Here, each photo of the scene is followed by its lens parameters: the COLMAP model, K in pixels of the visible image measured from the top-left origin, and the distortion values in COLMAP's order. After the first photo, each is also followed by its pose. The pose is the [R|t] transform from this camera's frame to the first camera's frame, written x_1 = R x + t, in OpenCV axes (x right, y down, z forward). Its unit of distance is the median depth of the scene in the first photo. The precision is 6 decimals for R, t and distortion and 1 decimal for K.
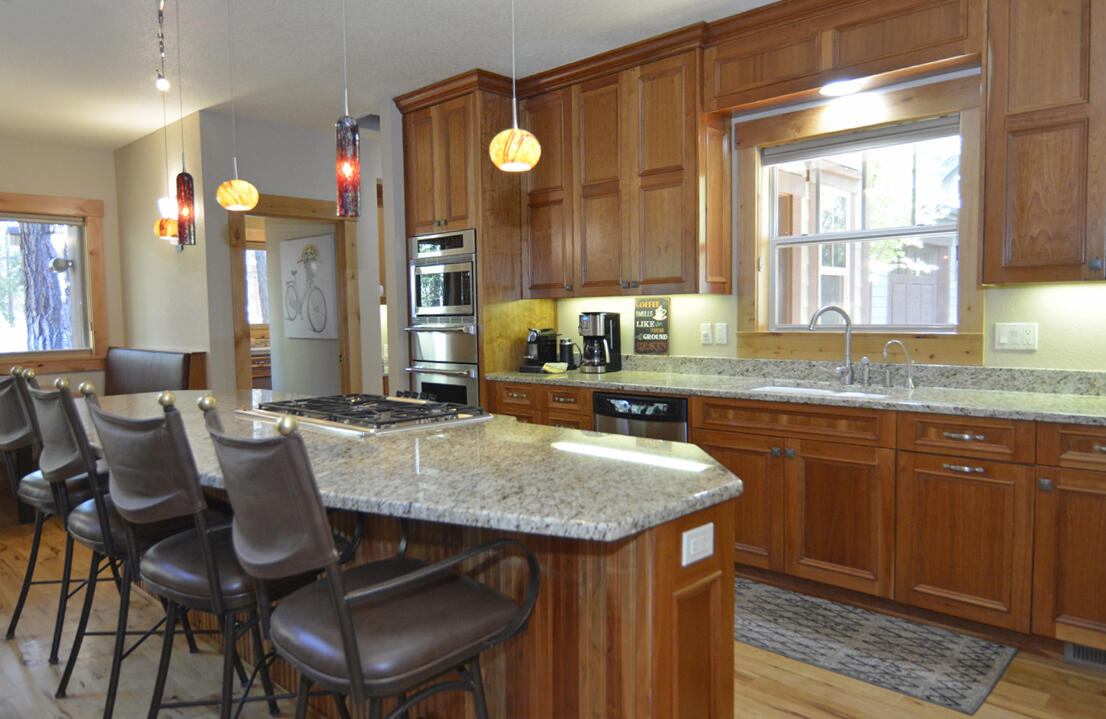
lens RADIAL K [[745.9, 0, 553.0], [0, 745.9, 359.5], [0, 0, 1]] dist [0.002557, 0.000086]
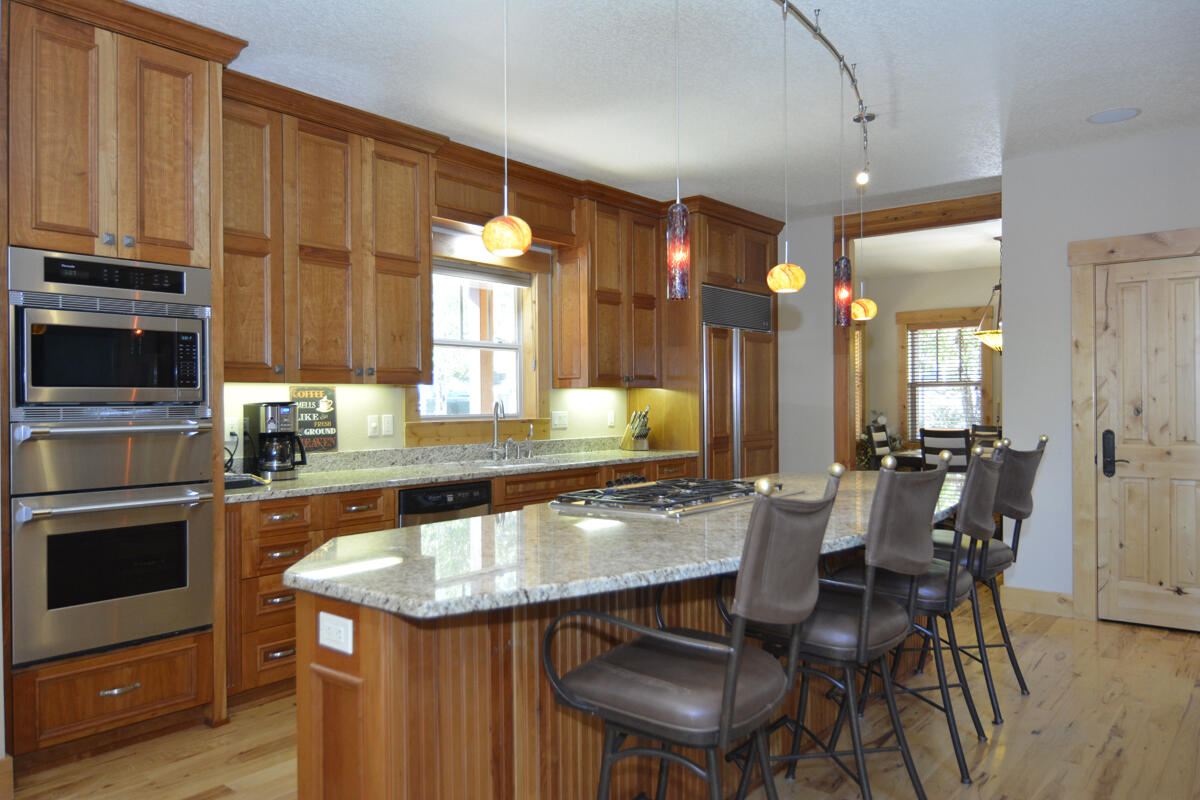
lens RADIAL K [[850.9, 0, 600.0], [0, 850.9, 400.0], [0, 0, 1]] dist [0.004484, -0.002540]
pose [[-0.075235, 0.017898, 0.997005, -0.926435], [0.069321, 0.997514, -0.012676, -0.033513], [-0.994753, 0.068160, -0.076288, 0.788638]]
